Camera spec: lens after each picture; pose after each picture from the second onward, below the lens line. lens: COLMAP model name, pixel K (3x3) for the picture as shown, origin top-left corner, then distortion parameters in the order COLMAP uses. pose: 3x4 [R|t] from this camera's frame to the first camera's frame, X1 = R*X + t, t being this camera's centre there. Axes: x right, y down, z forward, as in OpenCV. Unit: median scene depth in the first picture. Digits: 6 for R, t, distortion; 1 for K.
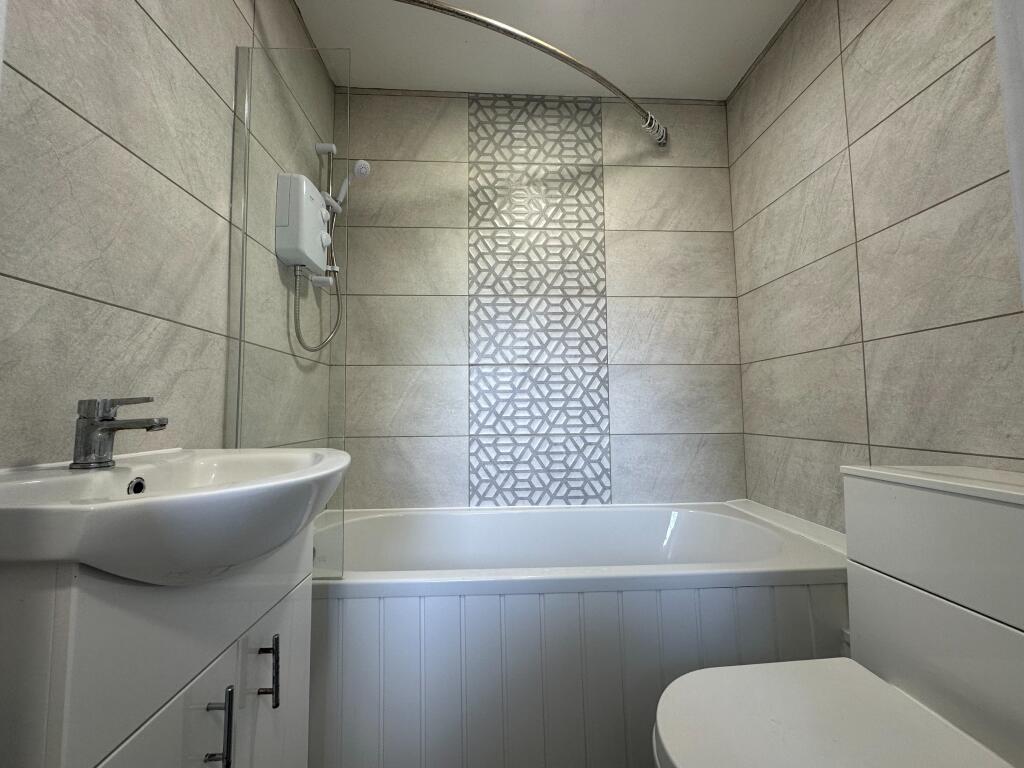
lens RADIAL K [[404.2, 0, 510.4], [0, 404.2, 382.2], [0, 0, 1]] dist [0.000476, 0.000007]
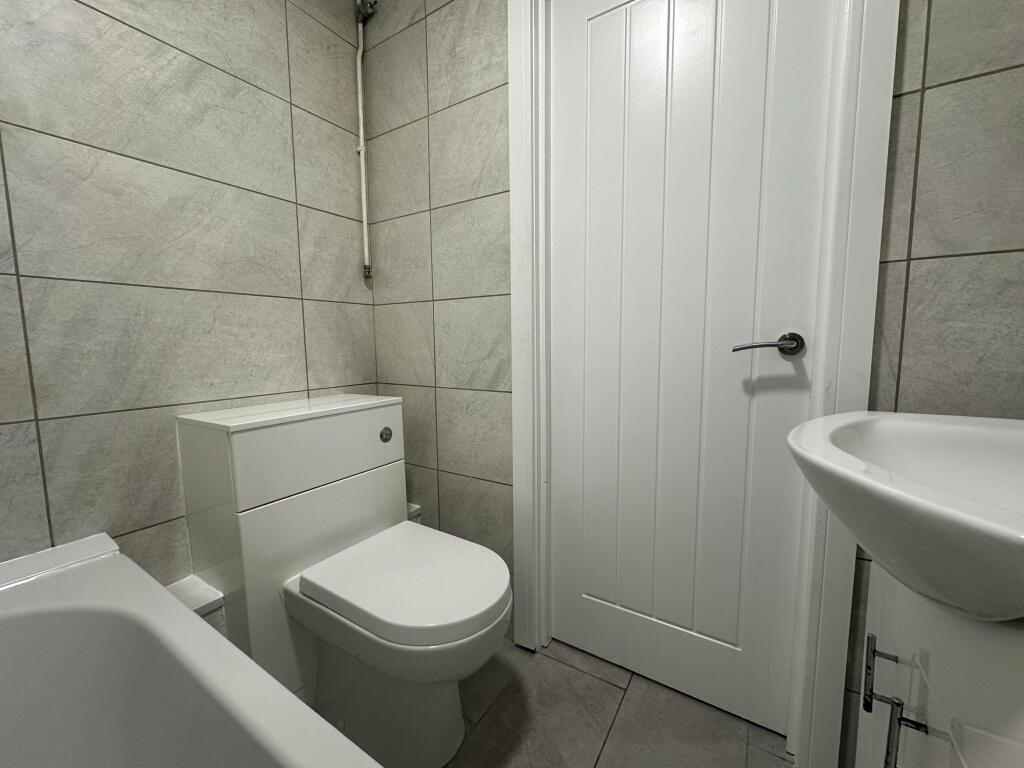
lens RADIAL K [[404.2, 0, 510.4], [0, 404.2, 382.2], [0, 0, 1]] dist [0.000476, 0.000007]
pose [[-0.817304, -0.038314, 0.574932, -0.291230], [-0.019091, 0.999040, 0.039438, 0.050872], [-0.575891, 0.021257, -0.817250, 1.389902]]
